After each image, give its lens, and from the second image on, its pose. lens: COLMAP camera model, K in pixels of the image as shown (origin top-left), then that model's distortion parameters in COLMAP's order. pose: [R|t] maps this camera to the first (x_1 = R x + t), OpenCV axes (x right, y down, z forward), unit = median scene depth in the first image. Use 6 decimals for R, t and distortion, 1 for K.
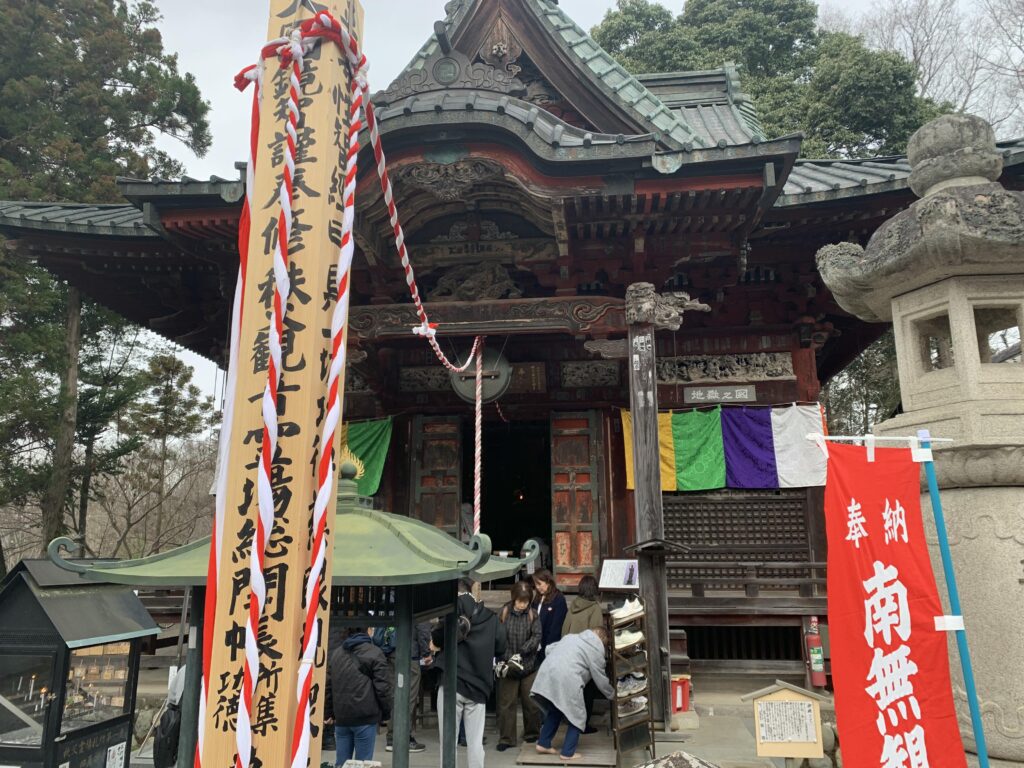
lens RADIAL K [[789.1, 0, 512.0], [0, 789.1, 384.0], [0, 0, 1]] dist [0.030811, -0.003630]
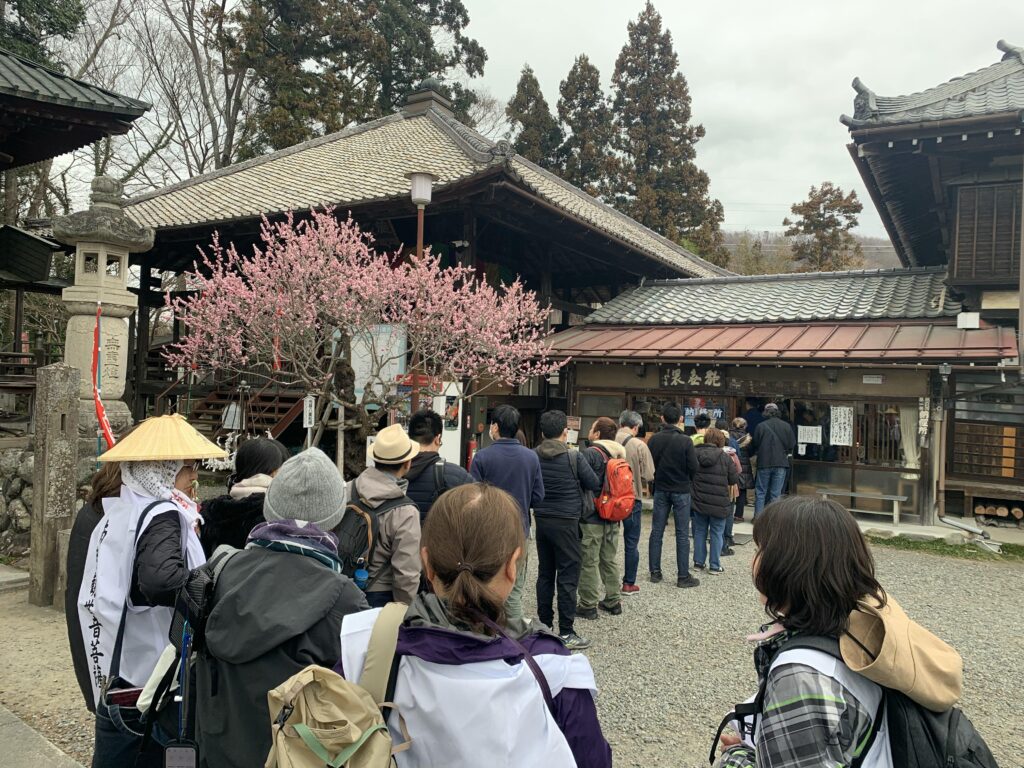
lens RADIAL K [[774.6, 0, 512.0], [0, 774.6, 384.0], [0, 0, 1]] dist [-0.048988, 0.001194]
pose [[0.444136, 0.024966, 0.895612, -0.372577], [-0.227054, 0.970117, 0.085554, -0.063243], [-0.866712, -0.241349, 0.436532, -0.481707]]
